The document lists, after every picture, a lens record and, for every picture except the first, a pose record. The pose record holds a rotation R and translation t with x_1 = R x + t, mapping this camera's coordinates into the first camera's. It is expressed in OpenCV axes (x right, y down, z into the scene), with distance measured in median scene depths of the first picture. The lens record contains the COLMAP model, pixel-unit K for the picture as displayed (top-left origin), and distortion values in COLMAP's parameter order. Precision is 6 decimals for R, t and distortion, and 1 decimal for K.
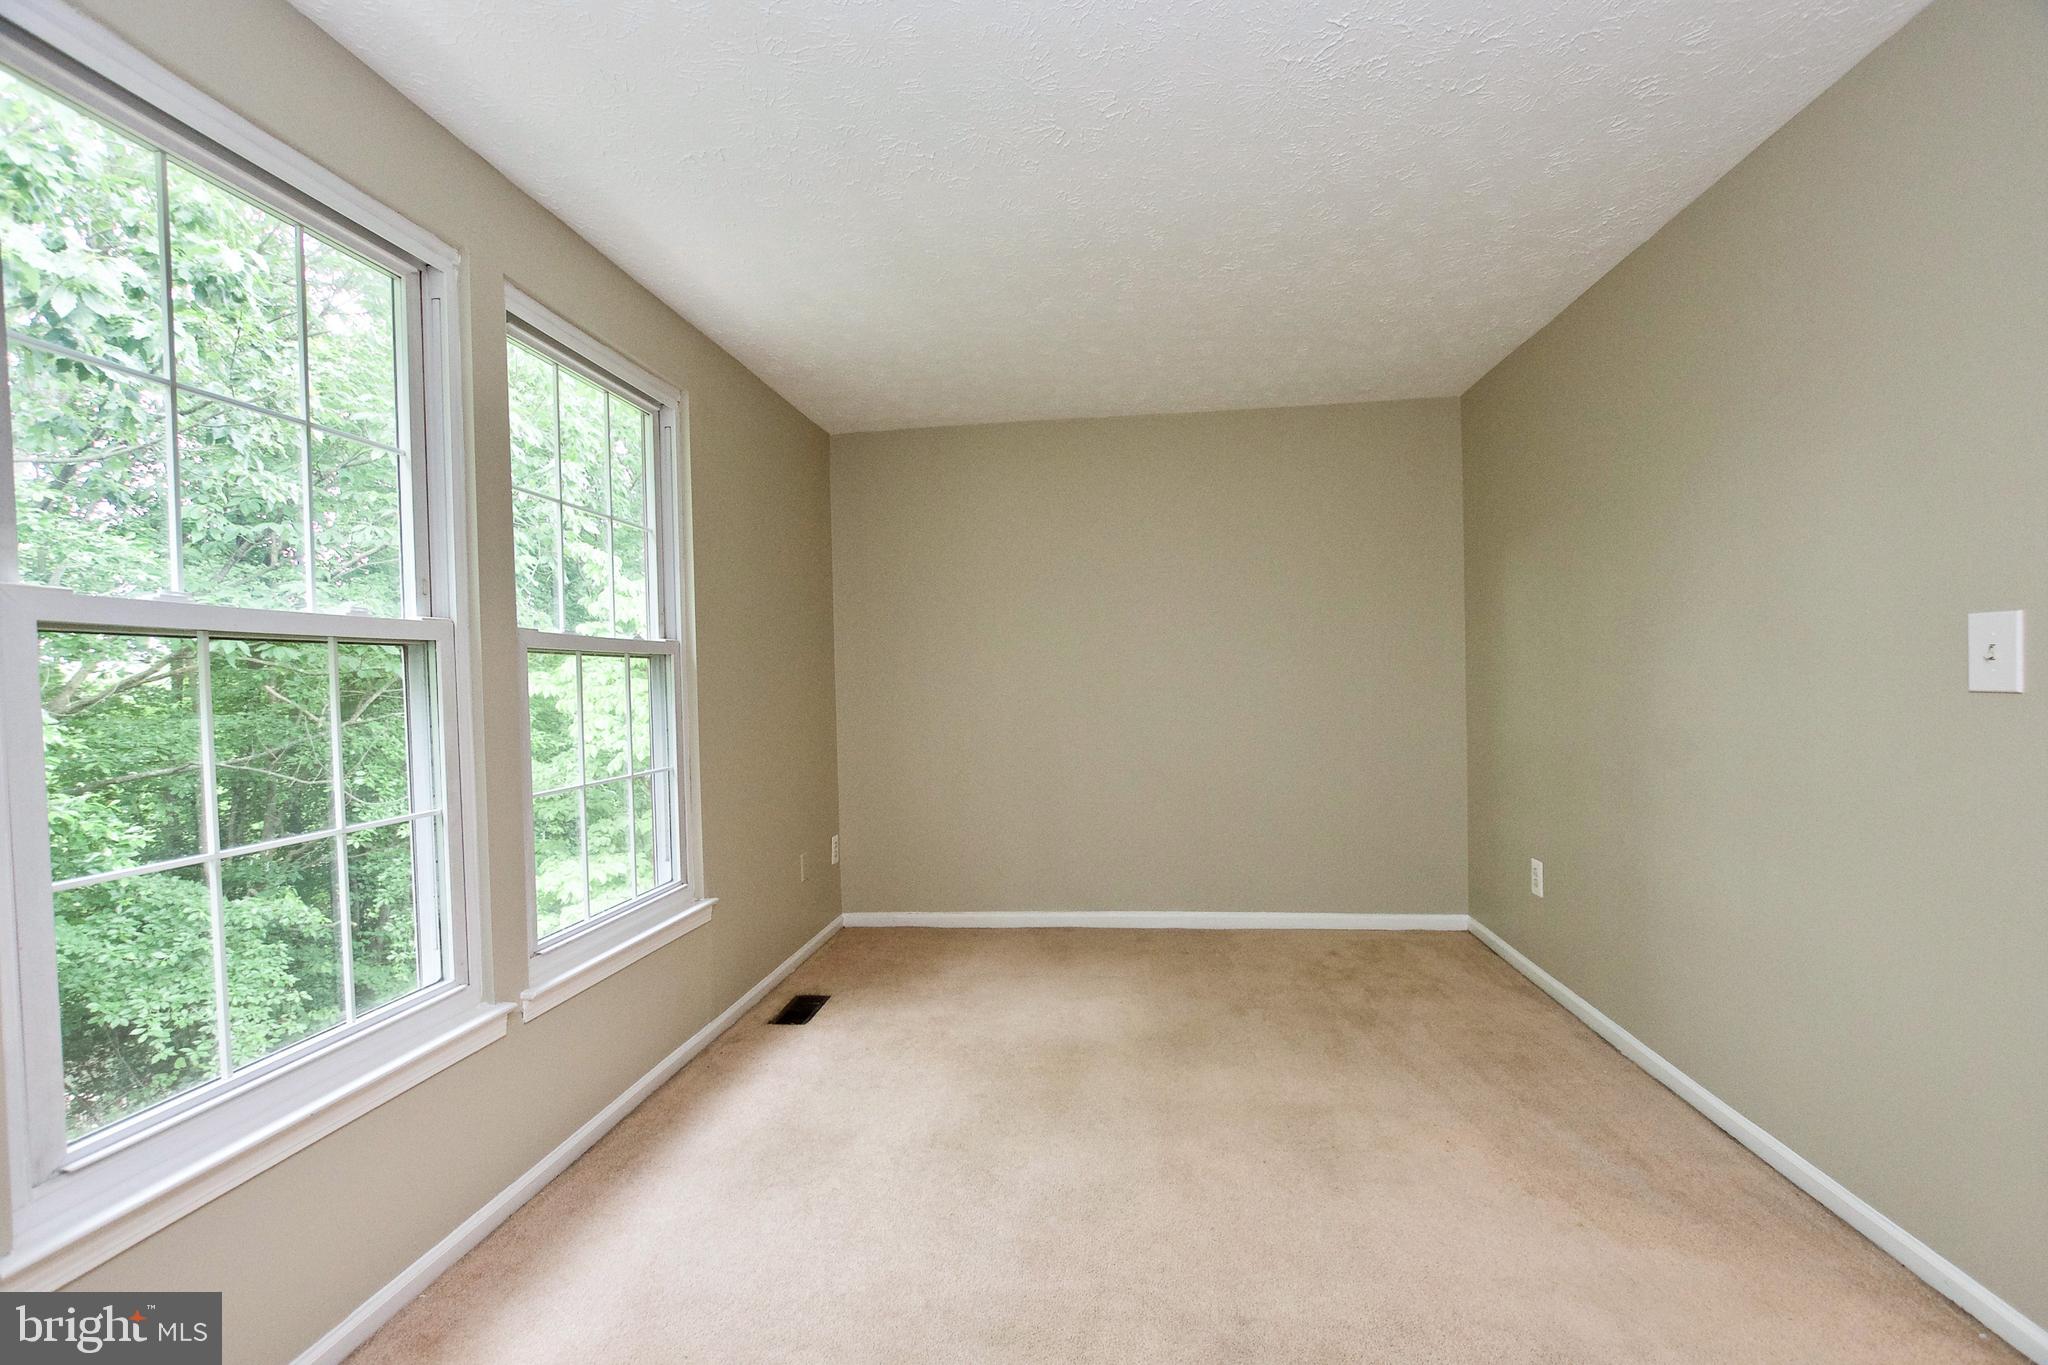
lens RADIAL K [[895.8, 0, 1035.5], [0, 895.8, 687.1], [0, 0, 1]] dist [-0.021163, 0.005272]
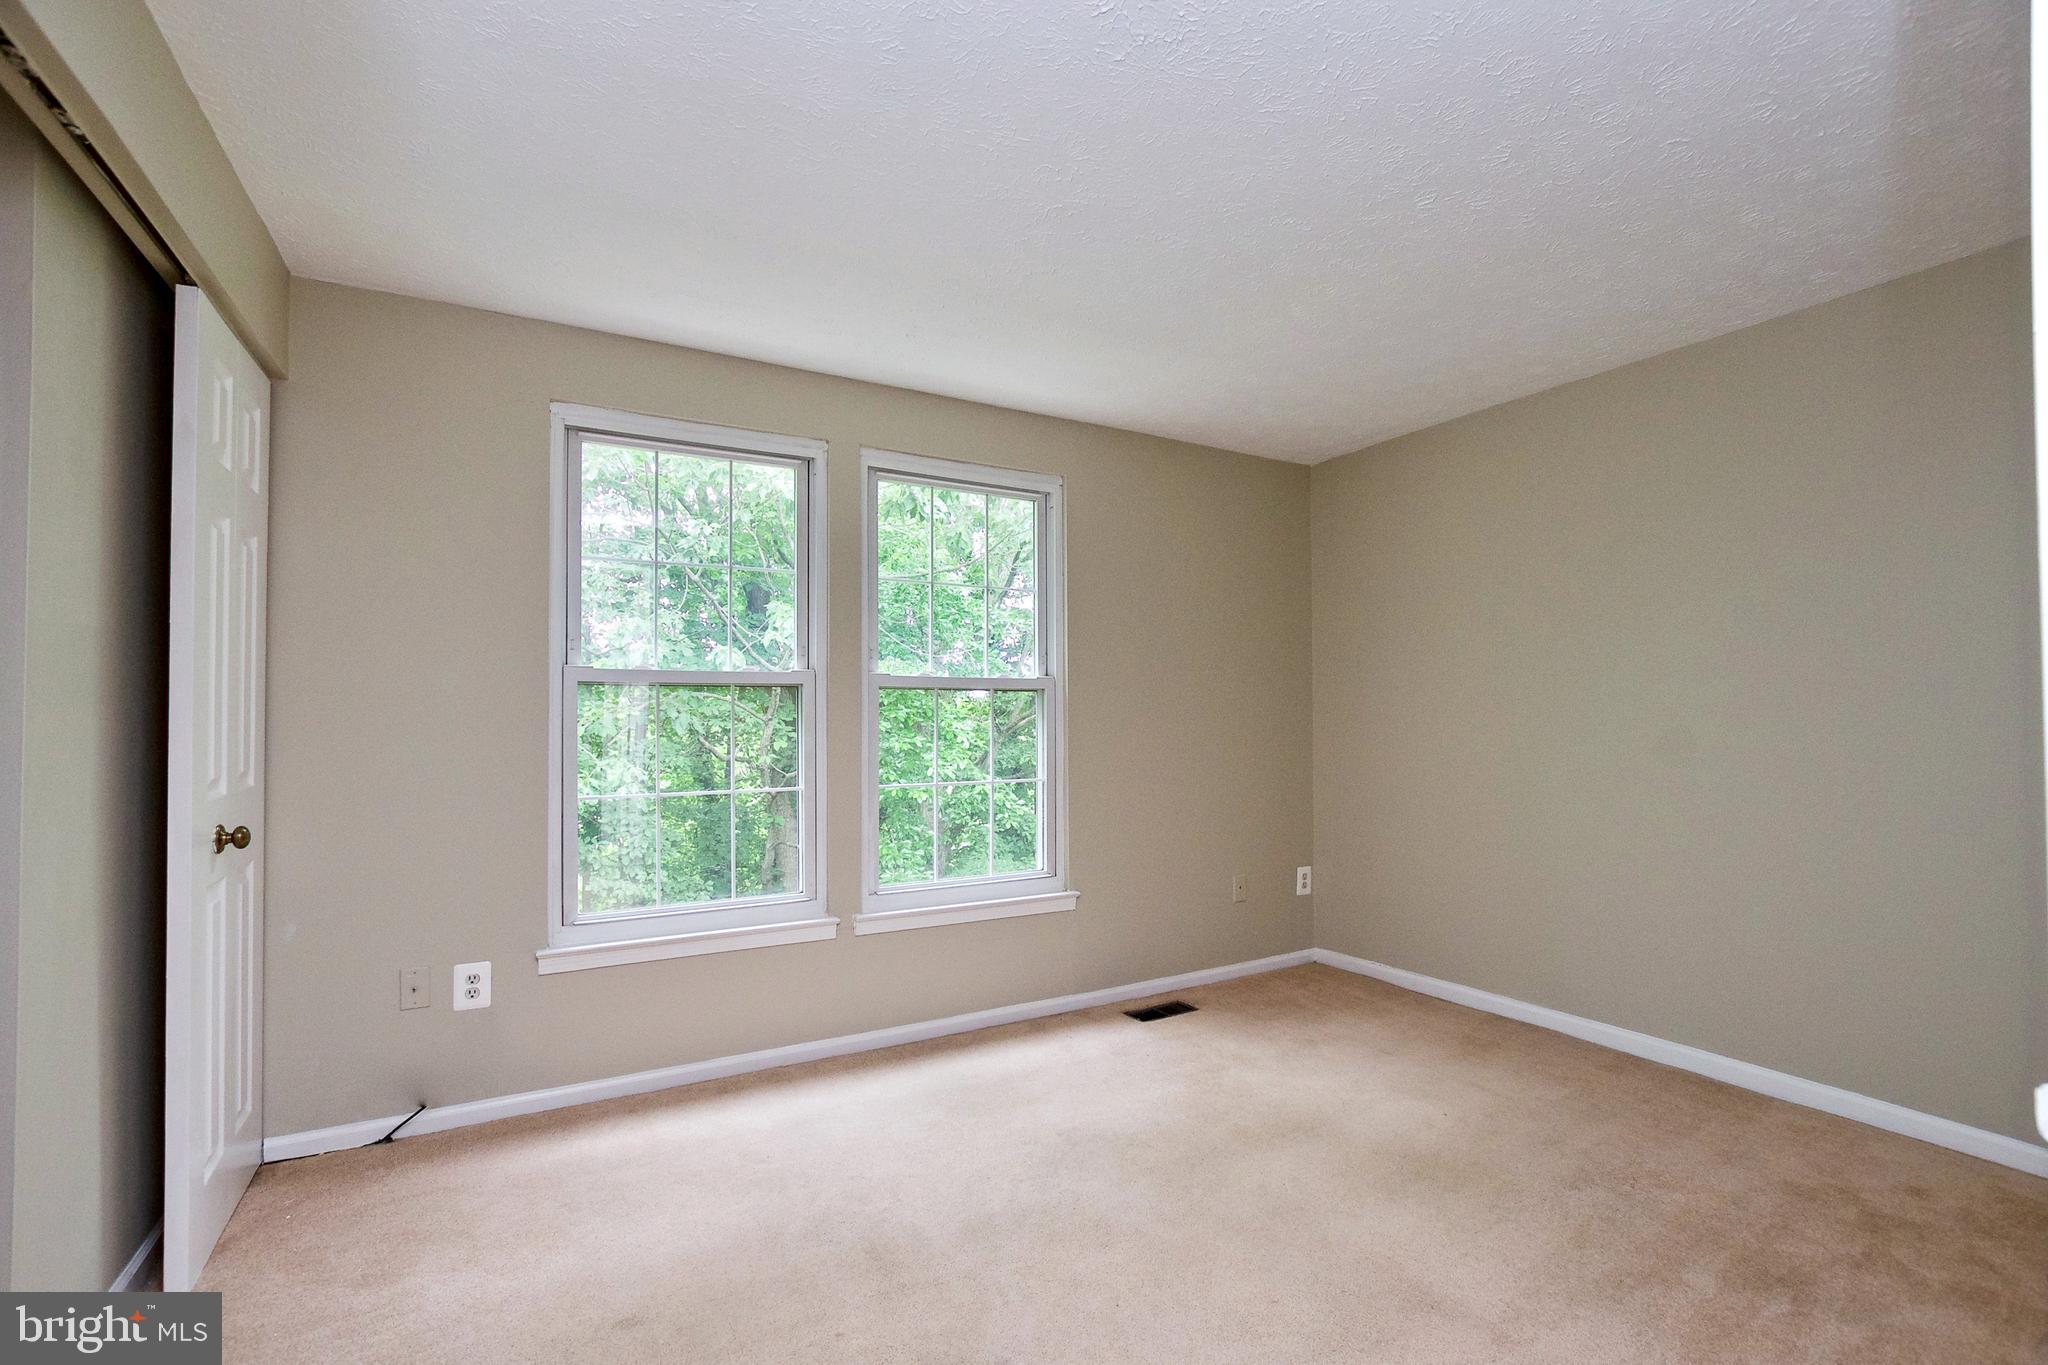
lens RADIAL K [[895.8, 0, 1033.1], [0, 895.8, 693.5], [0, 0, 1]] dist [-0.021163, 0.005272]
pose [[0.576898, -0.009550, -0.816760, 0.528659], [-0.012911, 0.999700, -0.020808, -0.002802], [0.816714, 0.022550, 0.576602, 0.225134]]
